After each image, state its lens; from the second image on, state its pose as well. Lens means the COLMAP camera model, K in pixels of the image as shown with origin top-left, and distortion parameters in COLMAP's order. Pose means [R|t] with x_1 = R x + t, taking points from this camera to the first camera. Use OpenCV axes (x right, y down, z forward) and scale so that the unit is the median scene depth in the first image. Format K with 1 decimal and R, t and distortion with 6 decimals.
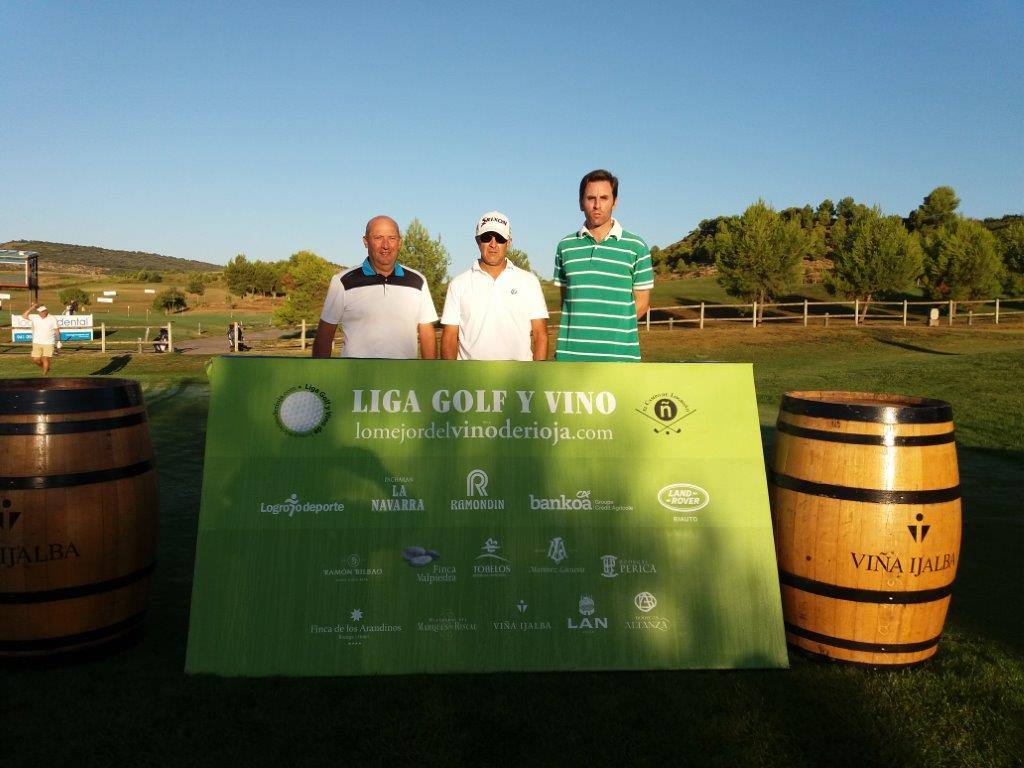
lens RADIAL K [[826.1, 0, 513.4], [0, 826.1, 358.8], [0, 0, 1]] dist [0.116698, -0.216148]
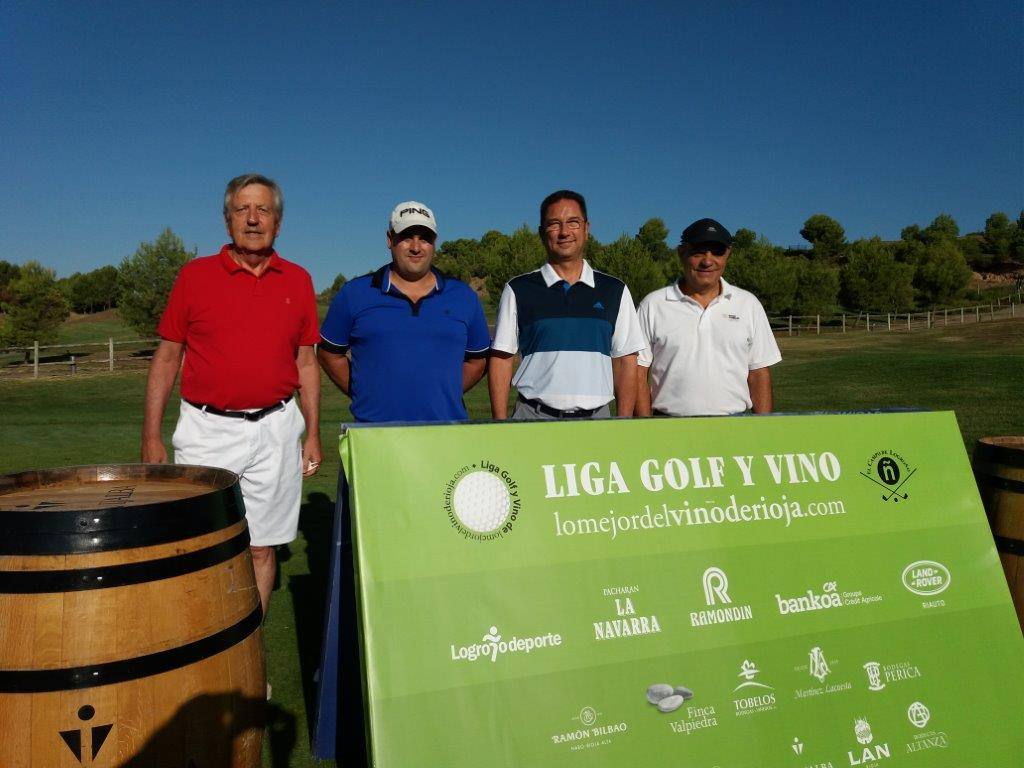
lens RADIAL K [[826.1, 0, 508.4], [0, 826.1, 377.1], [0, 0, 1]] dist [0.116698, -0.216148]
pose [[0.954313, -0.018315, 0.298246, -0.431338], [0.018370, 0.999828, 0.002619, -0.041313], [-0.298242, 0.002980, 0.954486, 0.332060]]
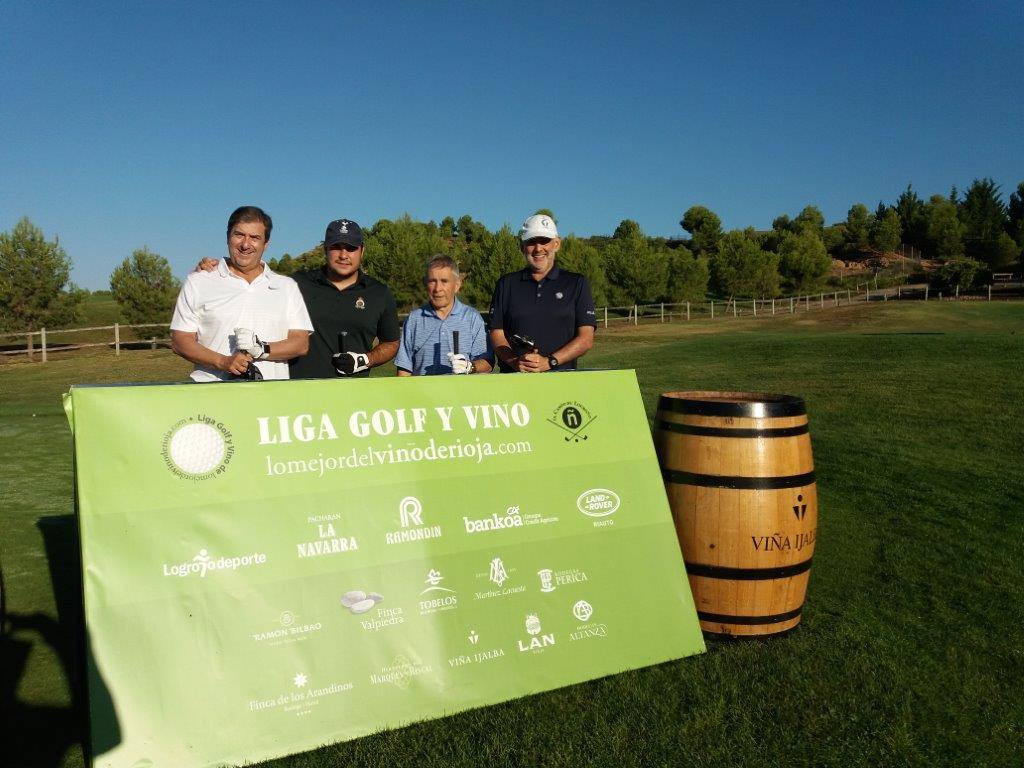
lens RADIAL K [[820.1, 0, 505.9], [0, 820.1, 372.8], [0, 0, 1]] dist [0.145924, -0.258722]
pose [[0.910531, -0.040255, 0.411477, -0.308599], [0.038120, 0.999183, 0.013395, -0.010393], [-0.411680, 0.003489, 0.911322, 0.125070]]
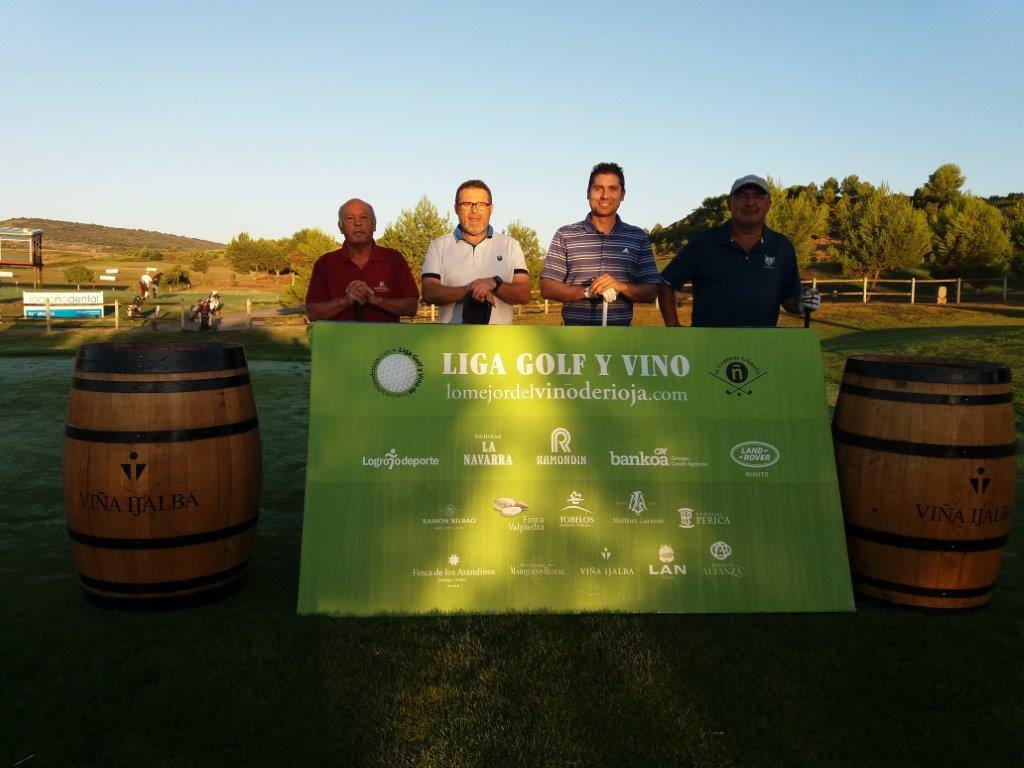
lens RADIAL K [[826.1, 0, 511.9], [0, 826.1, 360.6], [0, 0, 1]] dist [0.116698, -0.216148]
pose [[0.999995, 0.001081, -0.003000, -0.101564], [-0.000997, 0.999614, 0.027755, 0.017578], [0.003029, -0.027752, 0.999610, -0.060148]]
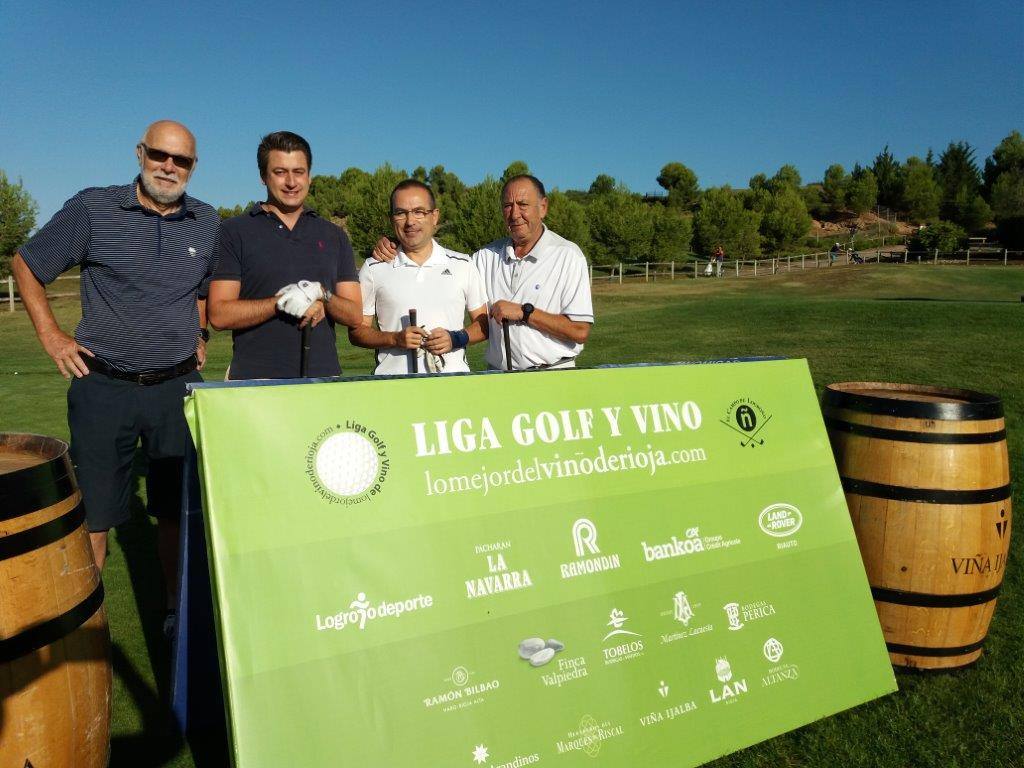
lens RADIAL K [[826.1, 0, 504.1], [0, 826.1, 376.1], [0, 0, 1]] dist [0.116698, -0.216148]
pose [[0.896065, -0.050592, 0.441031, -0.423046], [0.020888, 0.997189, 0.071951, -0.049001], [-0.443432, -0.055260, 0.894603, 0.361578]]
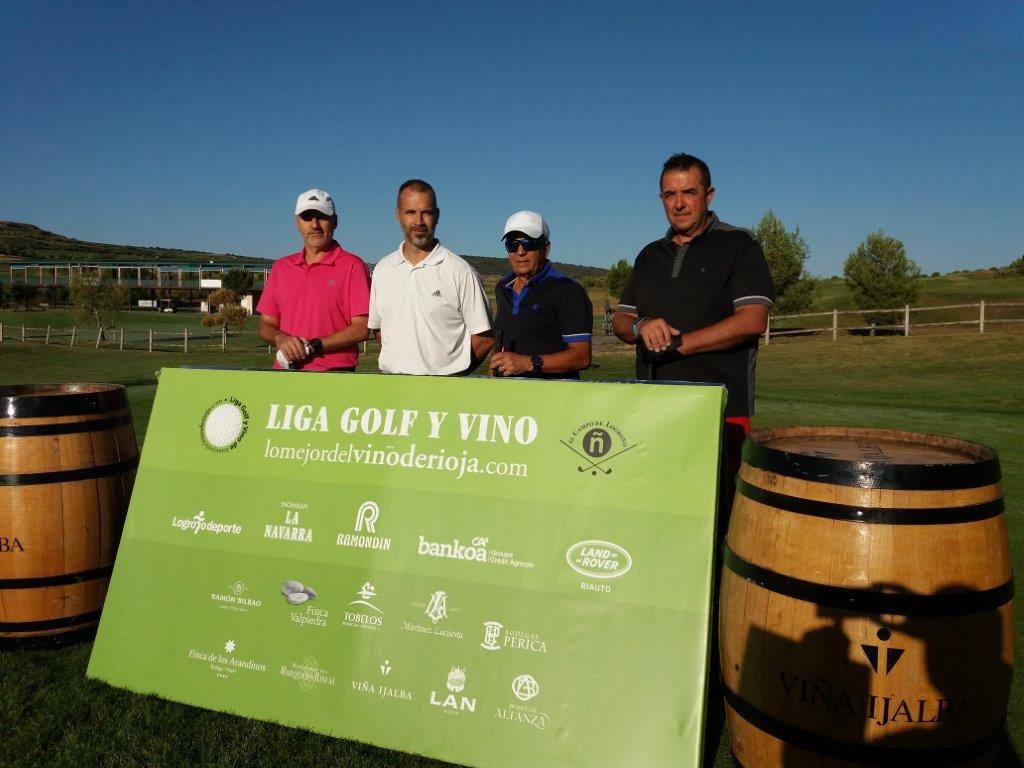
lens RADIAL K [[826.1, 0, 517.2], [0, 826.1, 364.3], [0, 0, 1]] dist [0.116698, -0.216148]
pose [[0.897732, 0.011946, -0.440381, 0.470748], [-0.009185, 0.999923, 0.008400, -0.018446], [0.440447, -0.003496, 0.897772, 0.278172]]
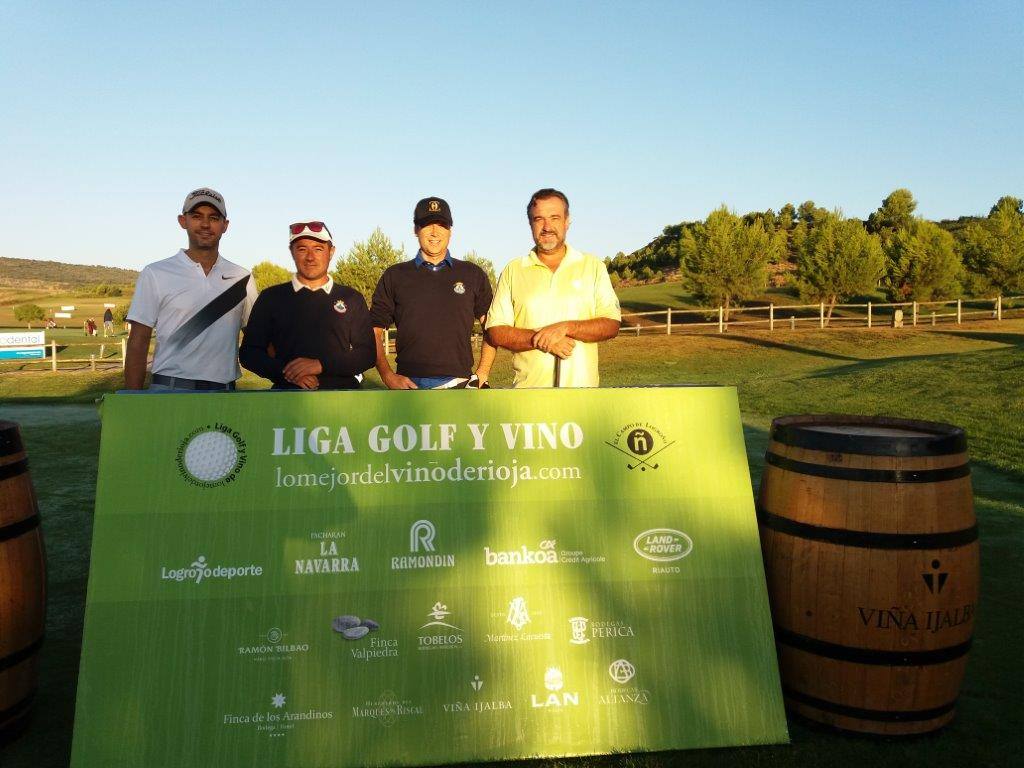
lens RADIAL K [[826.1, 0, 512.7], [0, 826.1, 363.0], [0, 0, 1]] dist [0.116698, -0.216148]
pose [[0.999112, -0.019768, 0.037203, 0.020096], [0.019917, 0.999795, -0.003641, -0.021315], [-0.037124, 0.004379, 0.999301, 0.142655]]
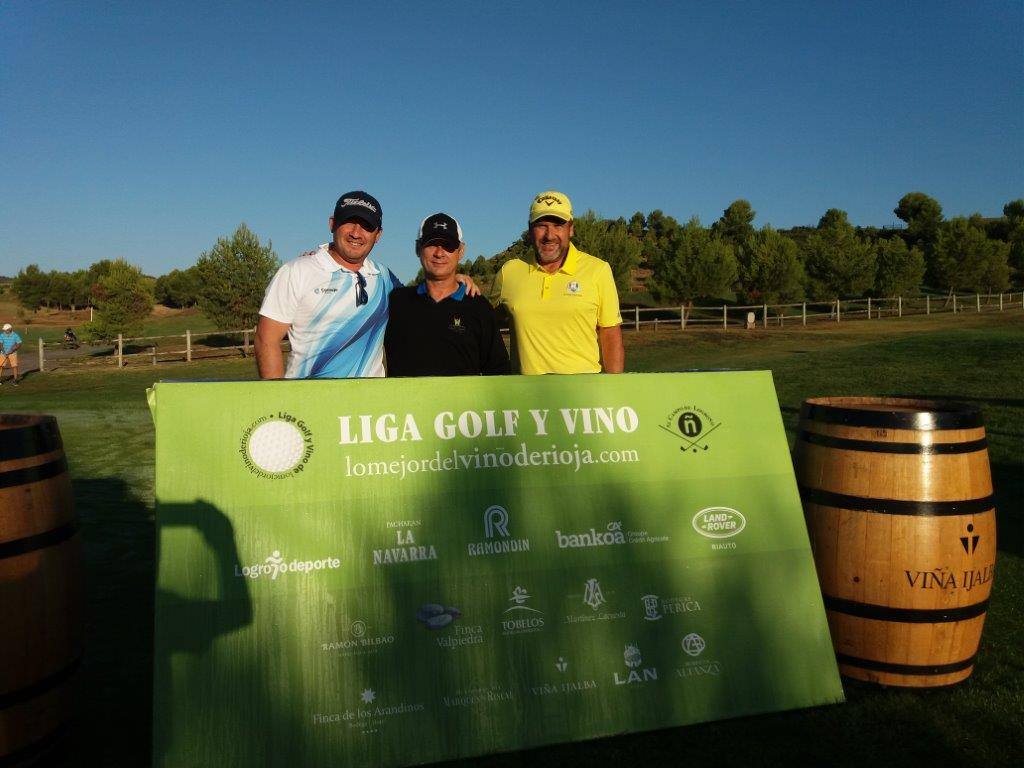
lens RADIAL K [[826.1, 0, 509.9], [0, 826.1, 366.1], [0, 0, 1]] dist [0.116698, -0.216148]
pose [[0.979209, -0.028034, 0.200906, -0.191035], [0.028502, 0.999594, 0.000564, -0.008015], [-0.200840, 0.005174, 0.979610, 0.164781]]
